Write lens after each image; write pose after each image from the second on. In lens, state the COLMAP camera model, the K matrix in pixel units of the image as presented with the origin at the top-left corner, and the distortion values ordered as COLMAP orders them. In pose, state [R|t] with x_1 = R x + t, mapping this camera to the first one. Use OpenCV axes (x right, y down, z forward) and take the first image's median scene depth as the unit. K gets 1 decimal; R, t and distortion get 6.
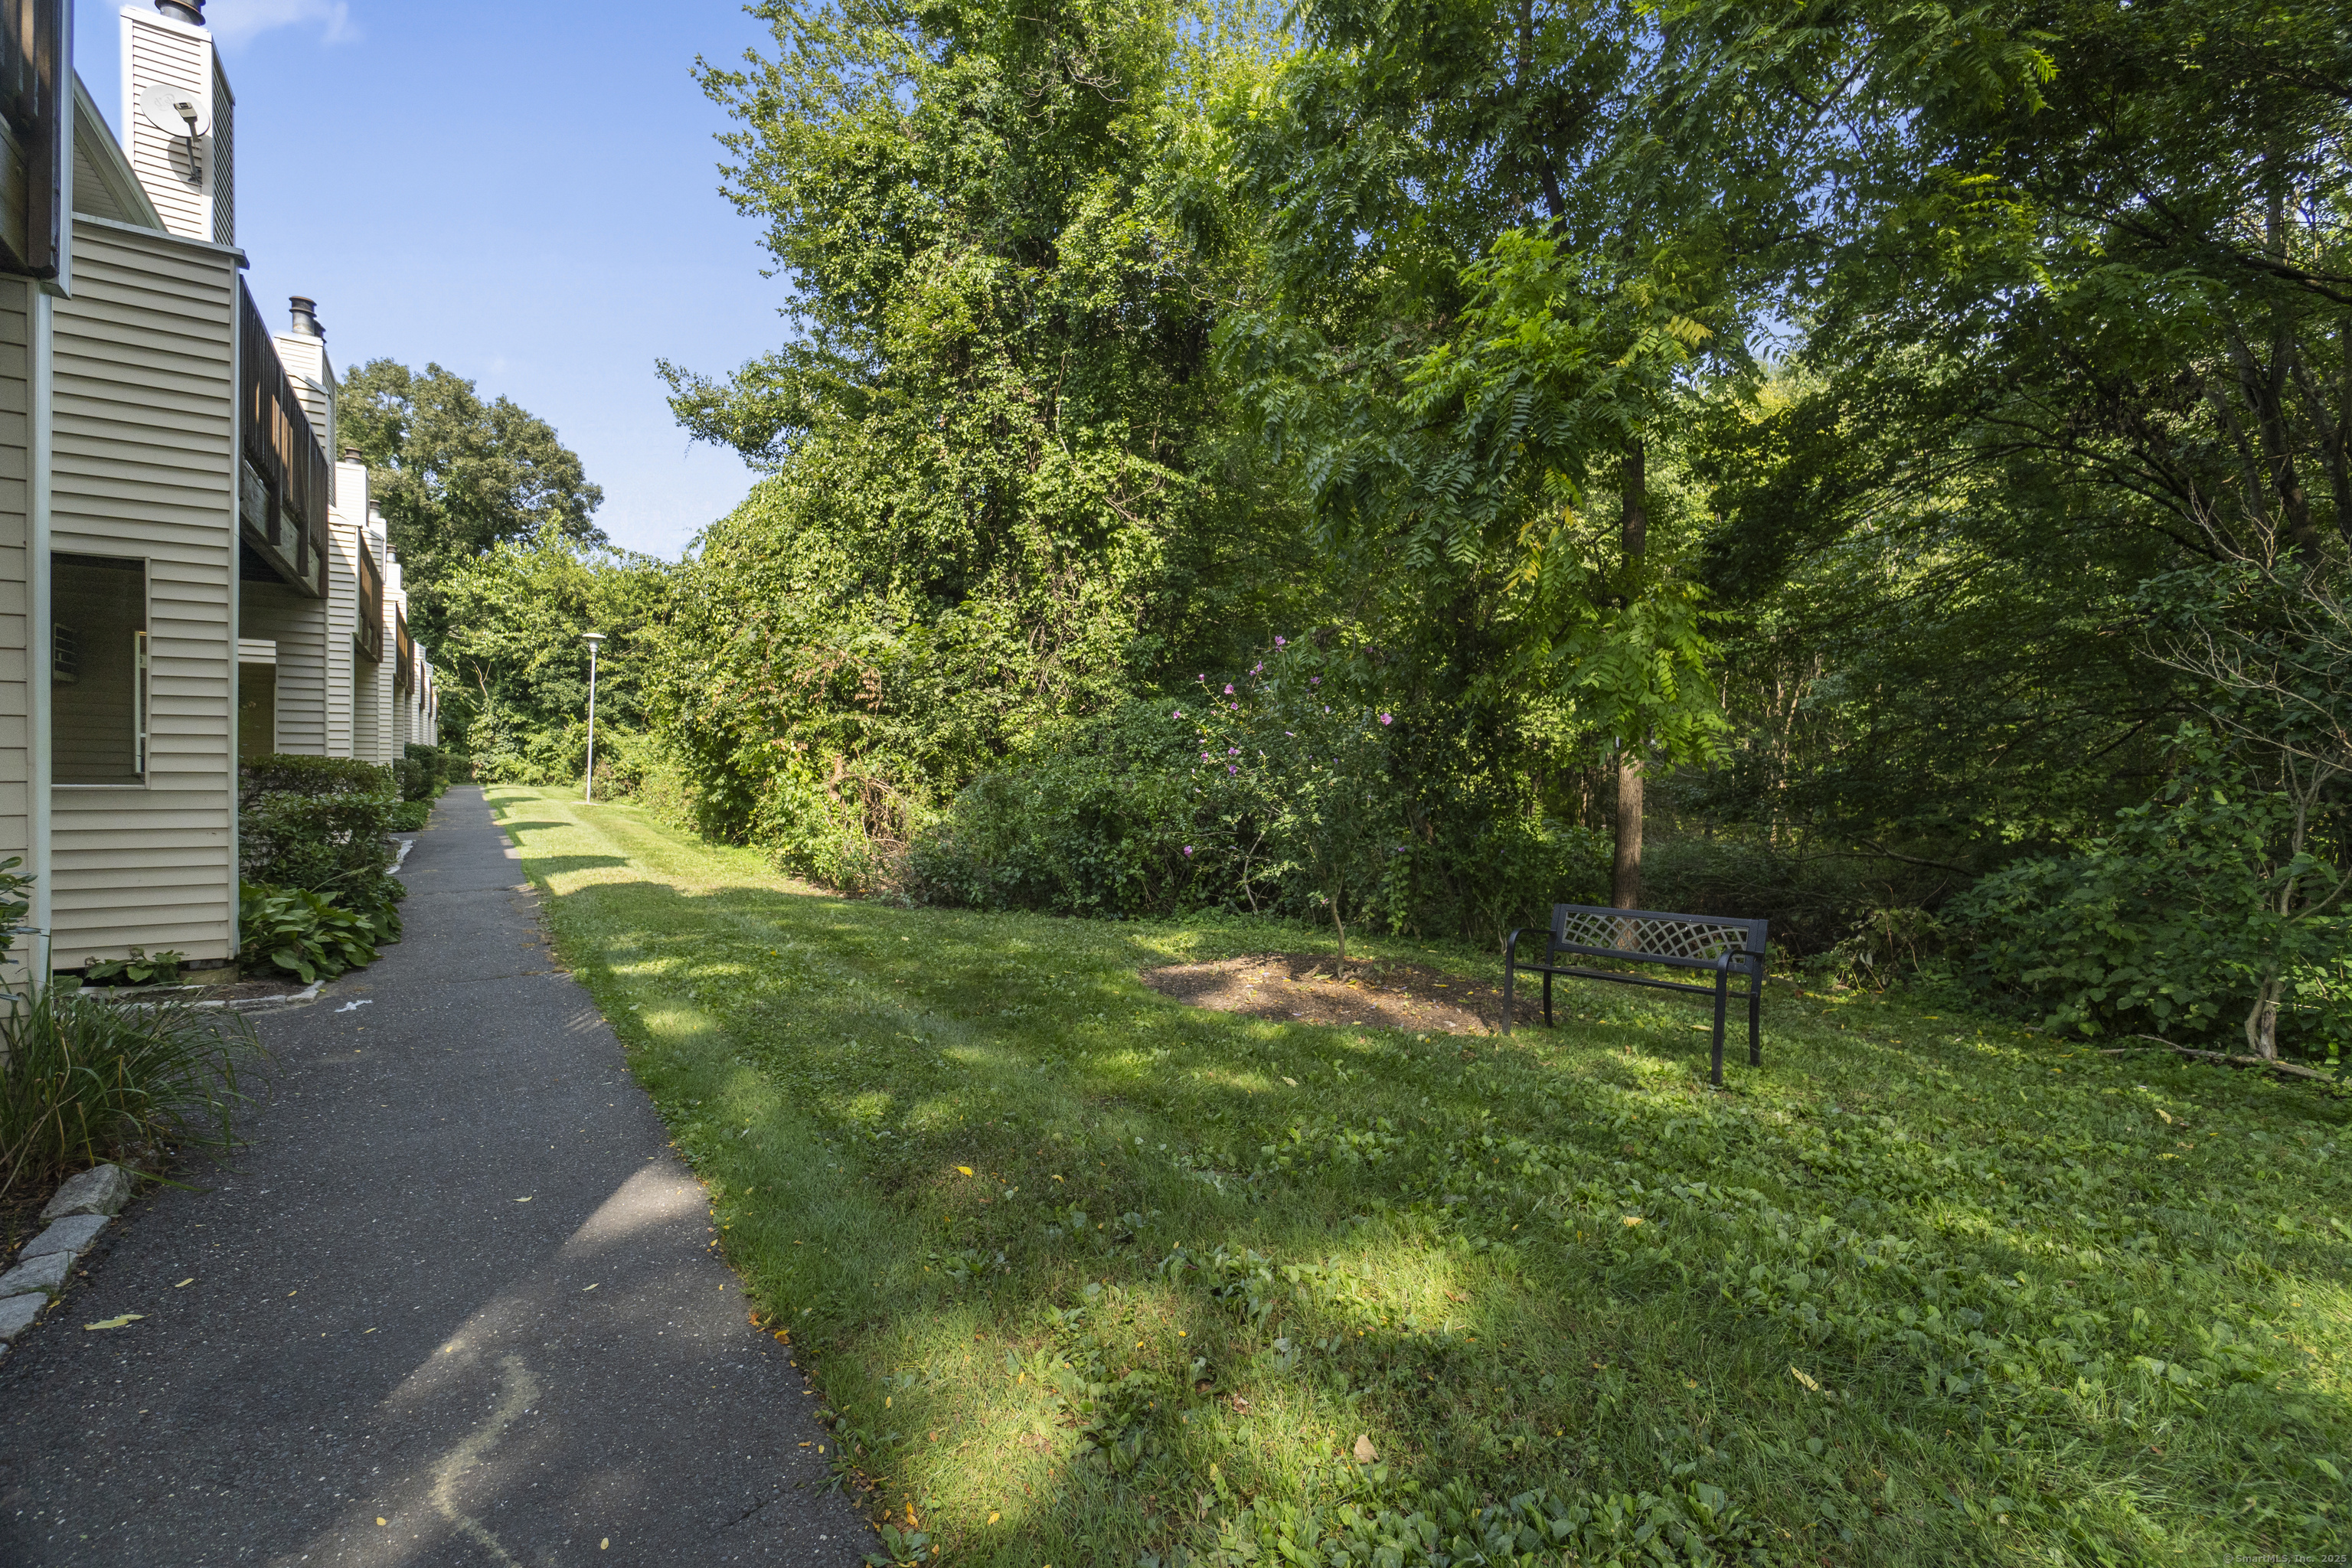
lens RADIAL K [[1014.7, 0, 1161.1], [0, 1014.7, 777.3], [0, 0, 1]] dist [-0.003251, 0.001142]
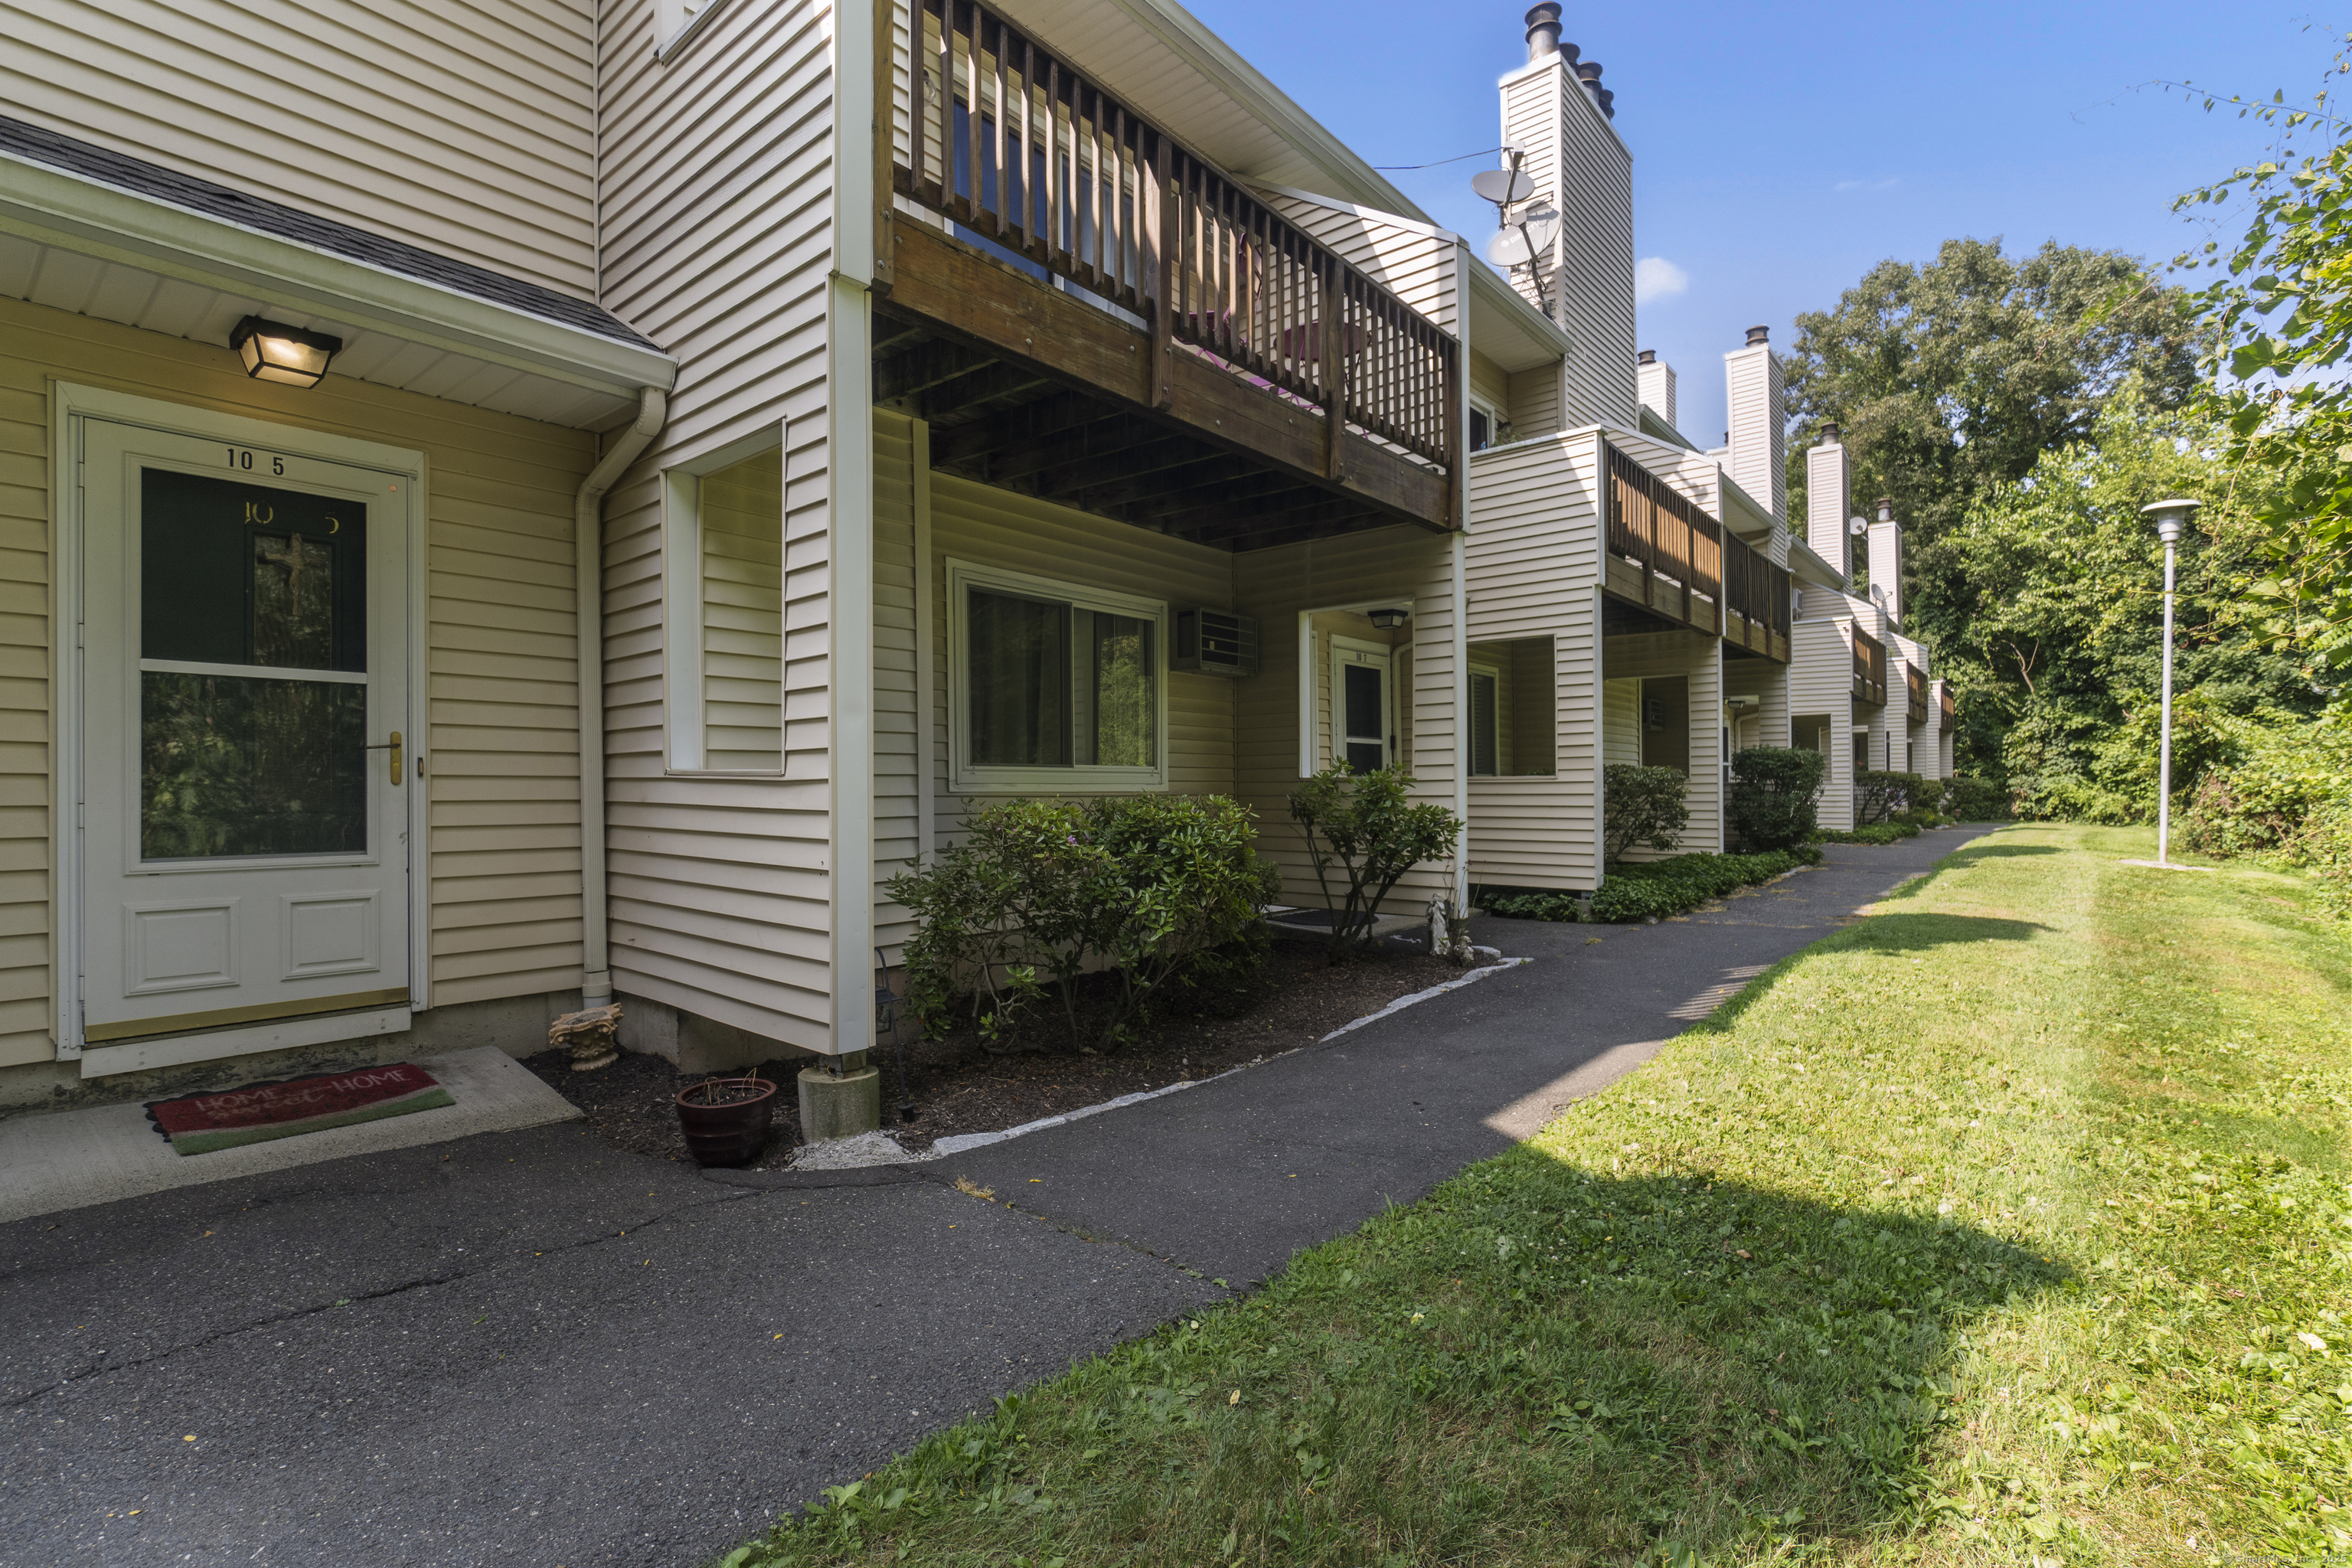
lens RADIAL K [[1099.7, 0, 1159.1], [0, 1099.7, 786.2], [0, 0, 1]] dist [-0.004853, -0.001185]
pose [[0.266670, -0.020928, -0.963561, -0.122906], [-0.002682, 0.999744, -0.022456, 0.001053], [0.963784, 0.008573, 0.266545, 0.256473]]
